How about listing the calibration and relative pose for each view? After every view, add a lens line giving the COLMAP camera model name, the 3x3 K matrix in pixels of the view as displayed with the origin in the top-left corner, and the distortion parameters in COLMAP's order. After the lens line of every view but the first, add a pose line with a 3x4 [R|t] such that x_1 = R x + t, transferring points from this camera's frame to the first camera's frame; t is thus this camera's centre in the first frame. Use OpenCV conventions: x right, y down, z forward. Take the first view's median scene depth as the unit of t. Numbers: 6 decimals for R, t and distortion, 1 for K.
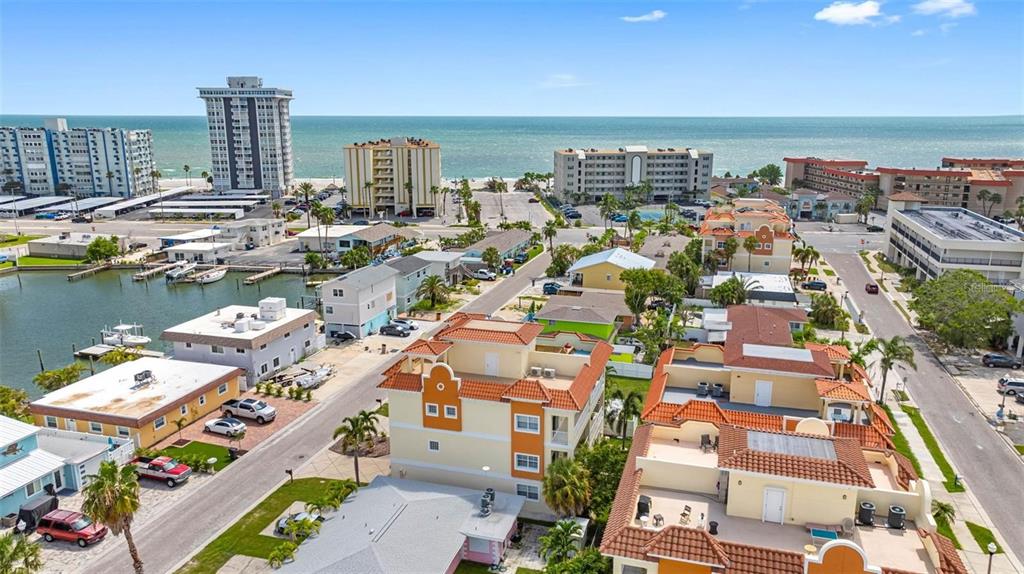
lens RADIAL K [[718.6, 0, 512.0], [0, 718.6, 287.0], [0, 0, 1]] dist [0.005031, 0.005418]
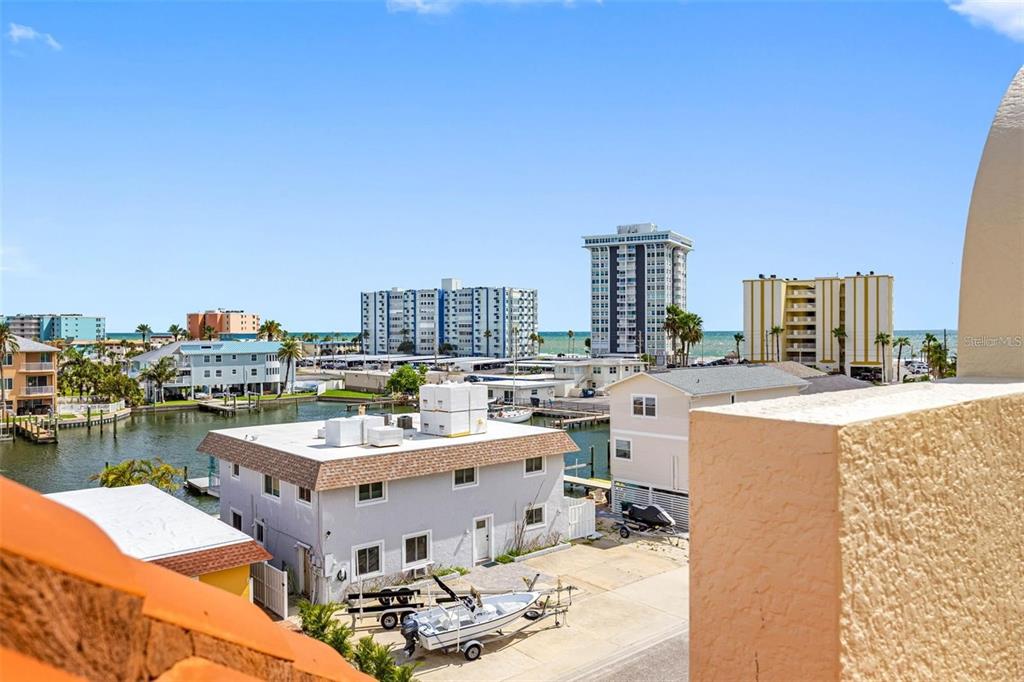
lens RADIAL K [[740.4, 0, 512.0], [0, 740.4, 341.0], [0, 0, 1]] dist [-0.015329, -0.000805]
pose [[0.847834, 0.004878, -0.530239, -0.032785], [-0.120596, 0.975528, -0.183855, 0.022336], [0.516366, 0.219823, 0.827674, 0.236631]]
